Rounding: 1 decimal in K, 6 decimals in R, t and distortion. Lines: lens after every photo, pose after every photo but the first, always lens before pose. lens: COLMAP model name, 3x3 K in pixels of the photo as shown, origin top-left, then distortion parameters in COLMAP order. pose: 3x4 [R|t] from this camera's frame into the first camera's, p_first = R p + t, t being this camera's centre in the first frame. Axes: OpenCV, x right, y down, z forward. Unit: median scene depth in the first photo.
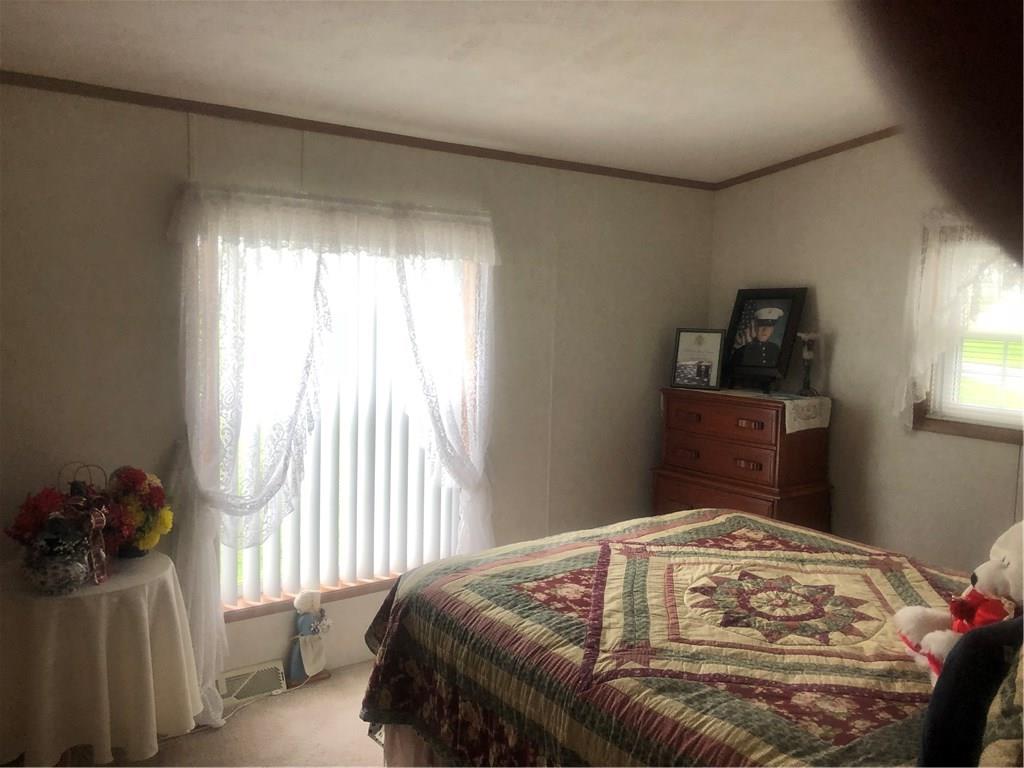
lens RADIAL K [[828.2, 0, 515.5], [0, 828.2, 378.2], [0, 0, 1]] dist [0.007015, 0.000663]
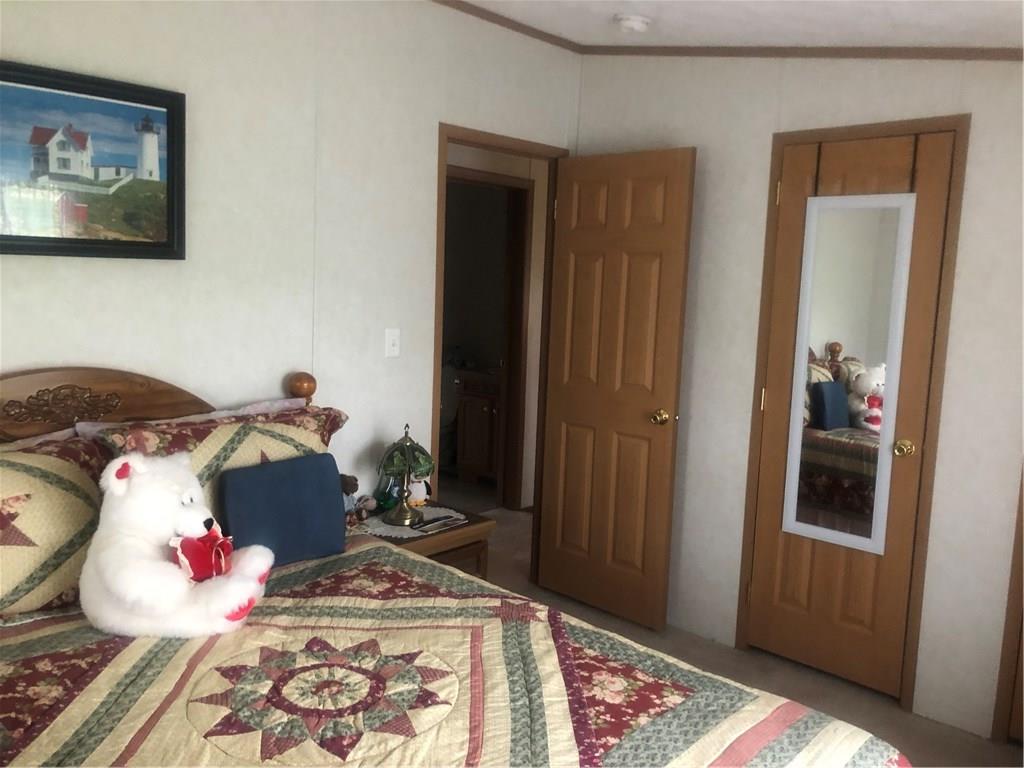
lens RADIAL K [[828.2, 0, 515.5], [0, 828.2, 378.2], [0, 0, 1]] dist [0.007015, 0.000663]
pose [[-0.978196, -0.043604, -0.203055, 0.322449], [-0.086682, 0.974200, 0.208378, -0.161820], [0.188730, 0.221436, -0.956738, 1.689608]]
